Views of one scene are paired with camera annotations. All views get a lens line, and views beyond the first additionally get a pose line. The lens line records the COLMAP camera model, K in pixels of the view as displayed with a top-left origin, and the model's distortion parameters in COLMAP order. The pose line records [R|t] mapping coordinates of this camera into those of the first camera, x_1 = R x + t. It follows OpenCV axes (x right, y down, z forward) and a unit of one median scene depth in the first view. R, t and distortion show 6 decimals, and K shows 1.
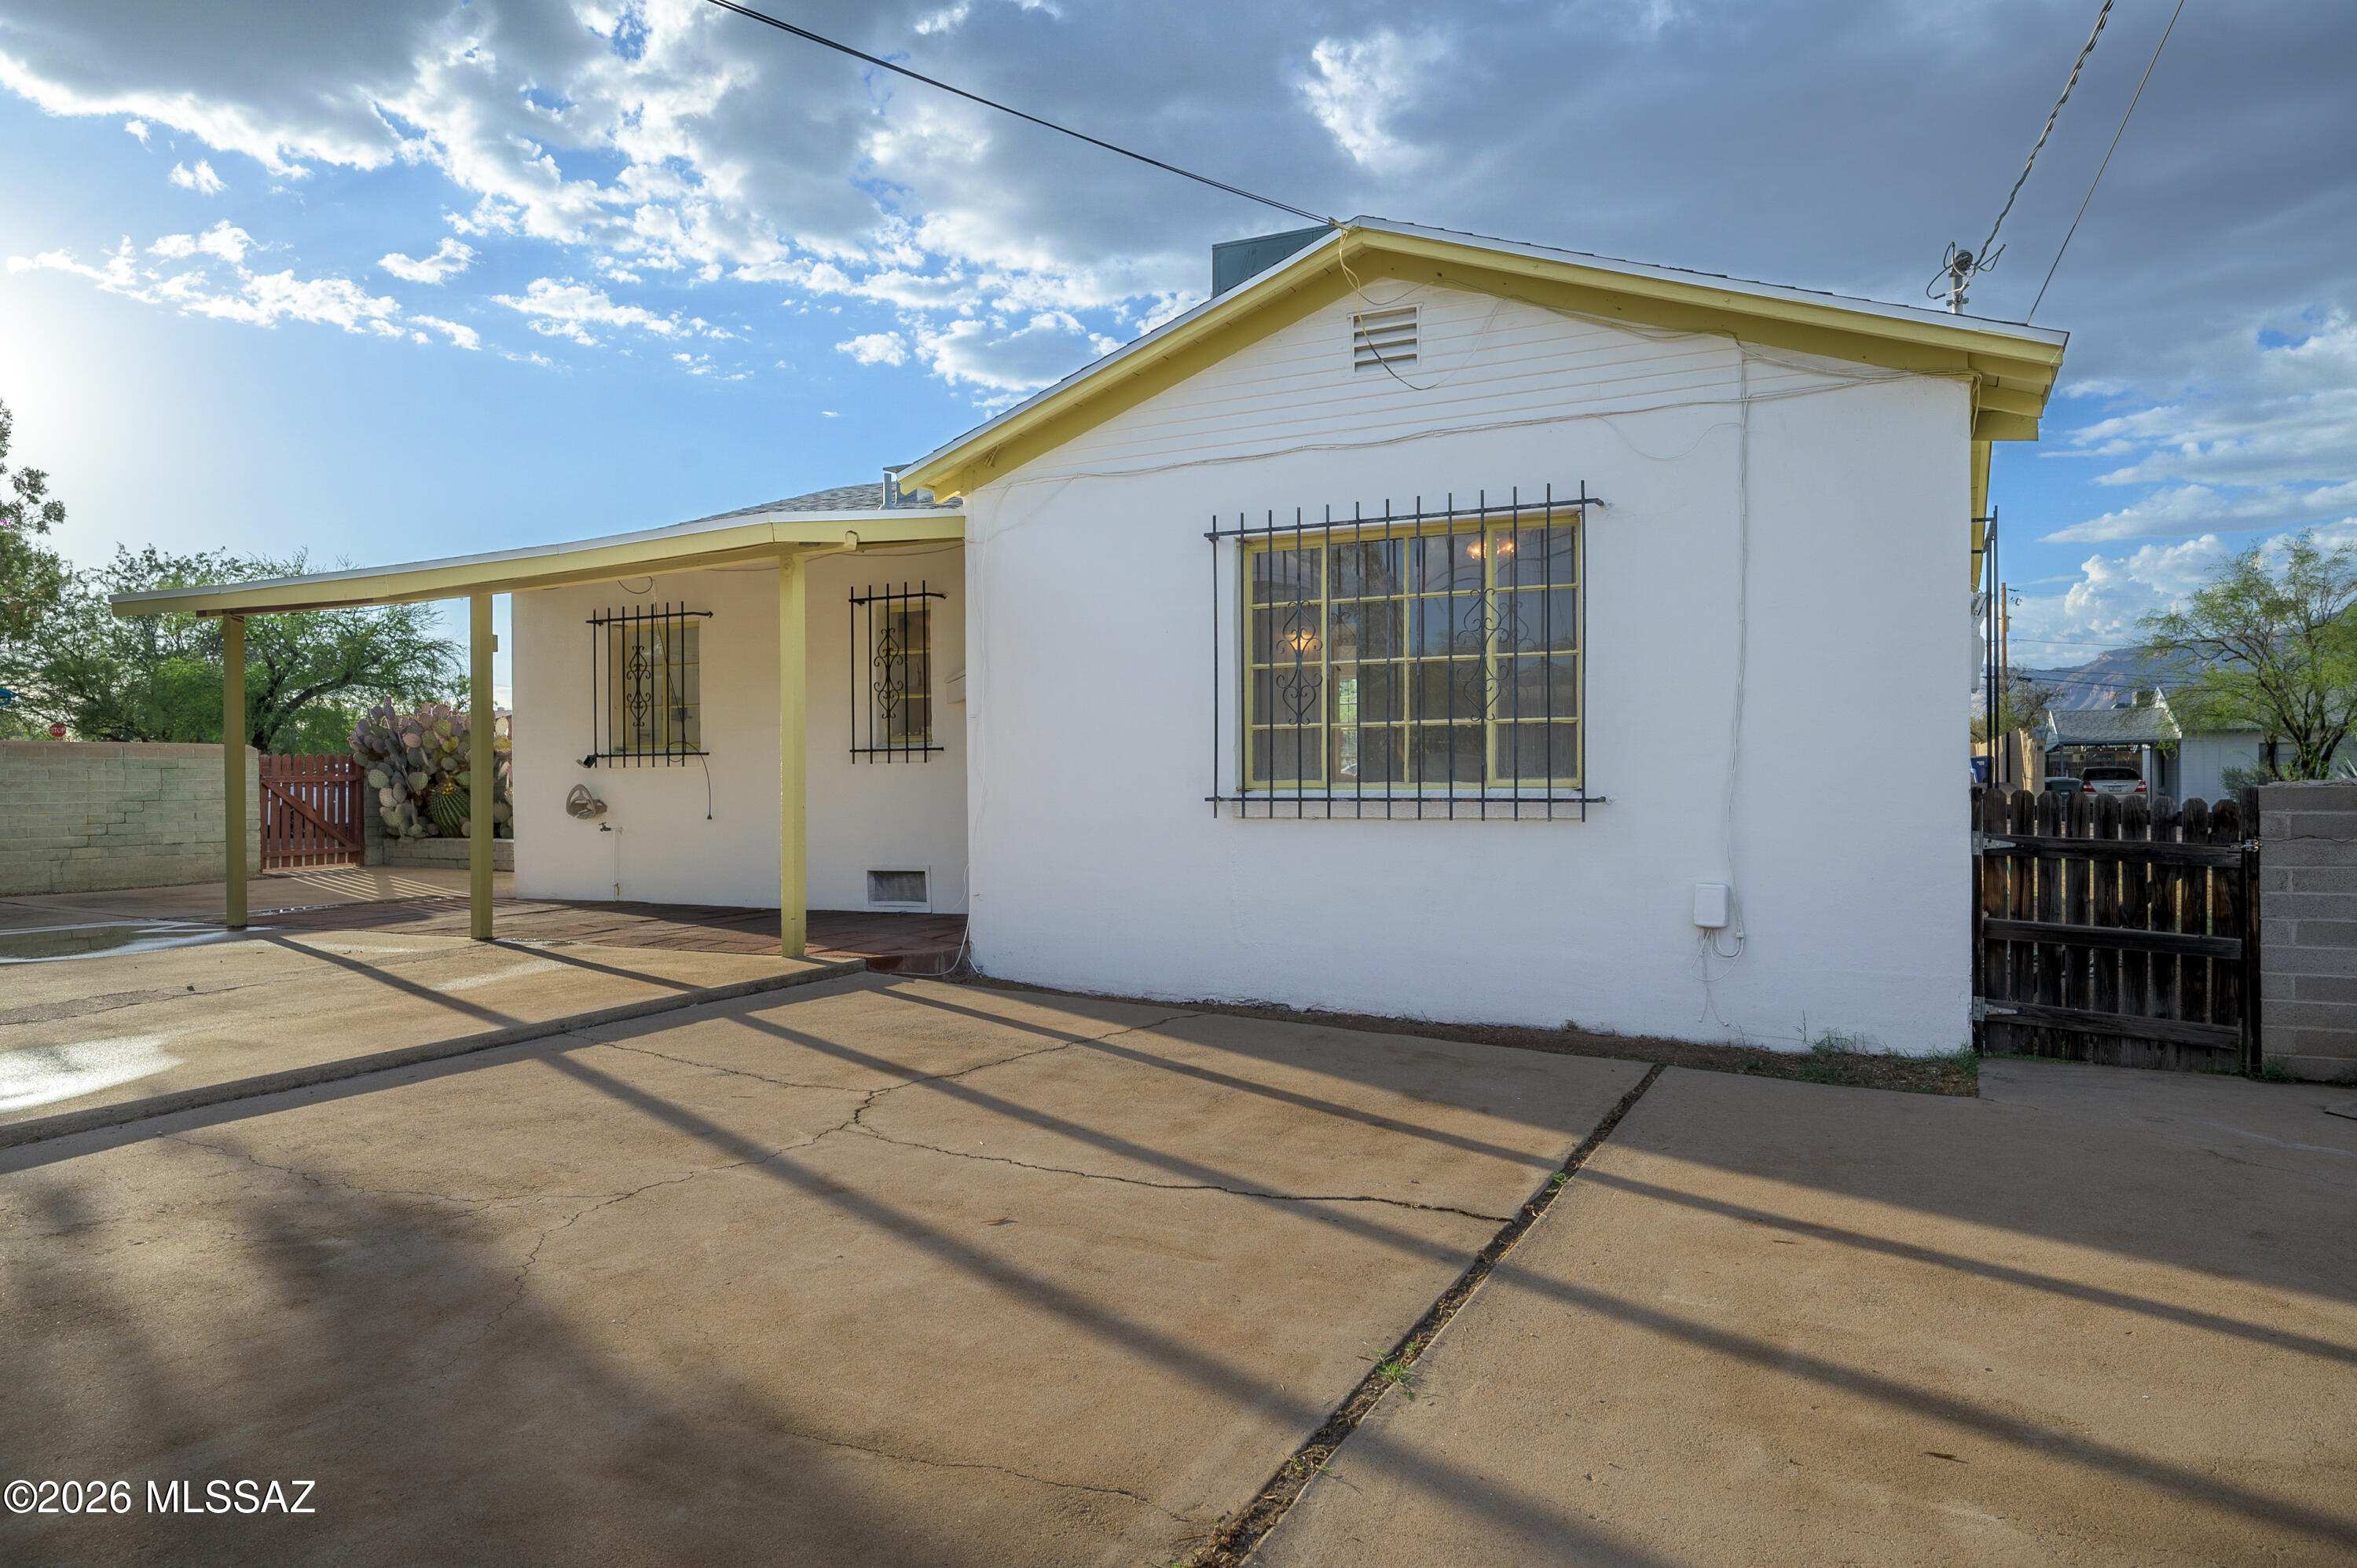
lens RADIAL K [[1462.9, 0, 1174.1], [0, 1462.9, 787.1], [0, 0, 1]] dist [-0.002954, -0.000431]
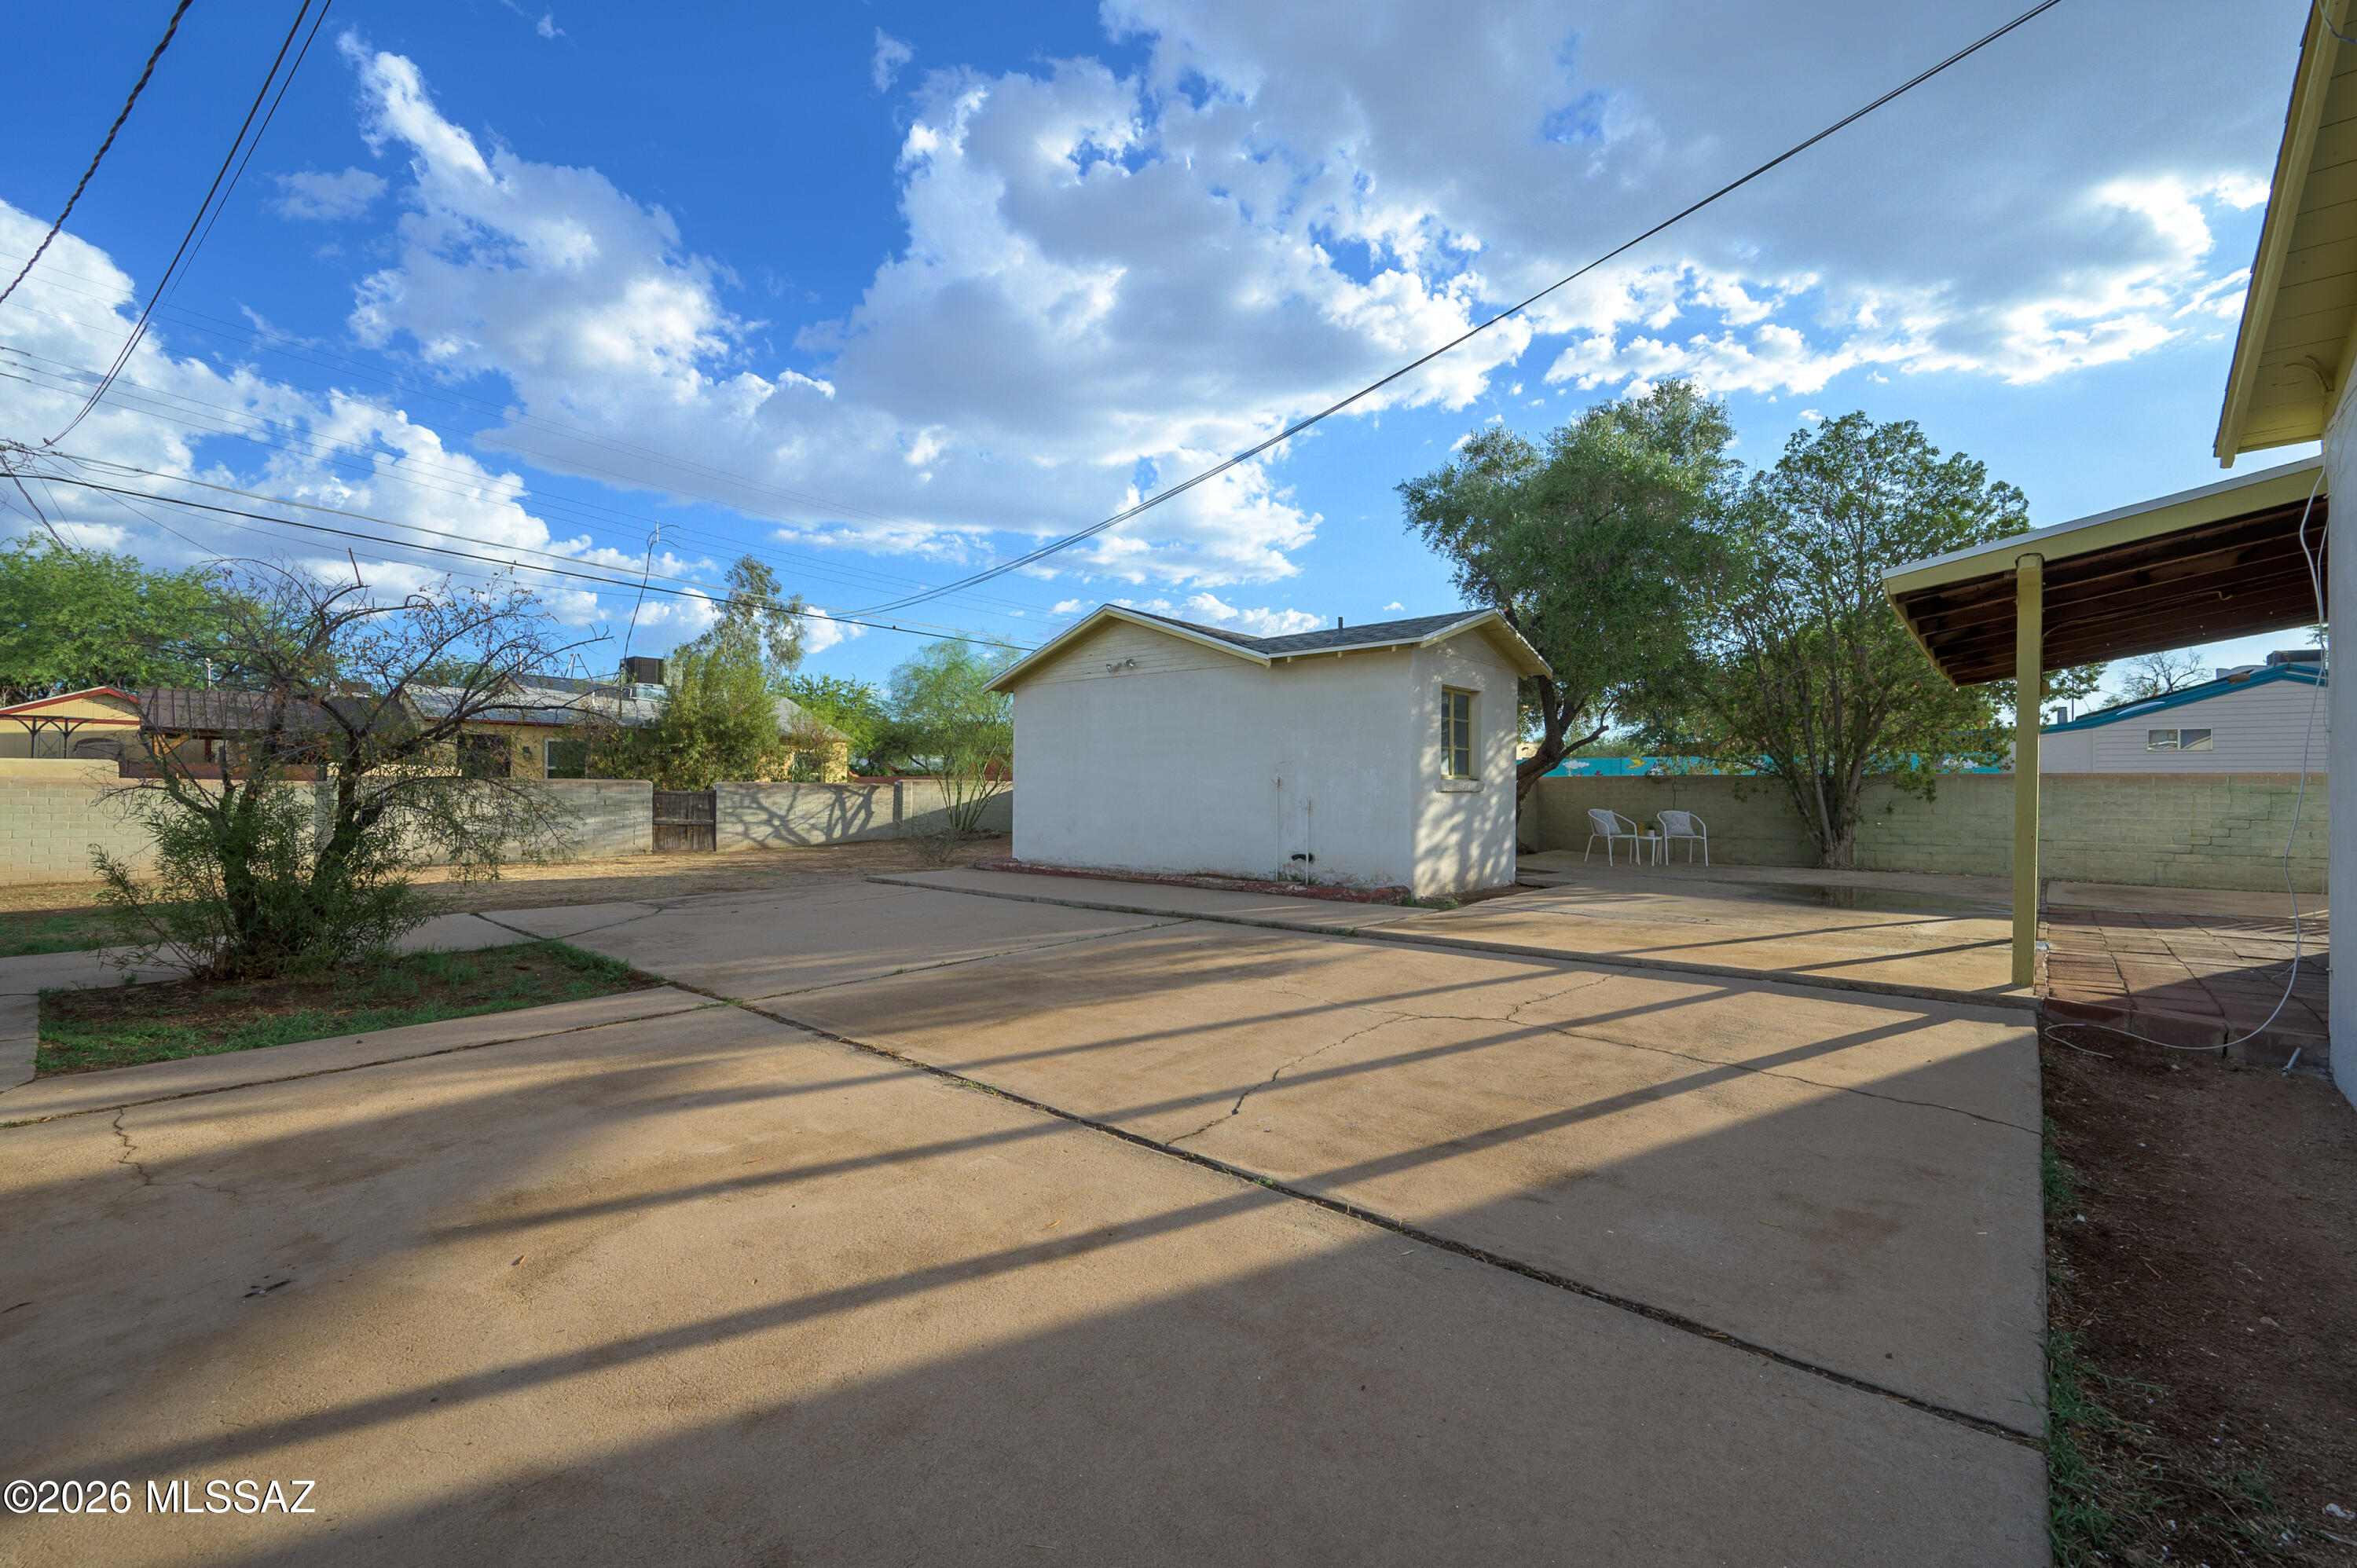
lens RADIAL K [[942.9, 0, 1175.2], [0, 942.9, 774.5], [0, 0, 1]] dist [0.000084, 0.000044]
pose [[-0.243704, -0.013292, -0.969759, 1.131148], [-0.014273, 0.999847, -0.010117, -0.031519], [0.969745, 0.011376, -0.243856, 1.296383]]
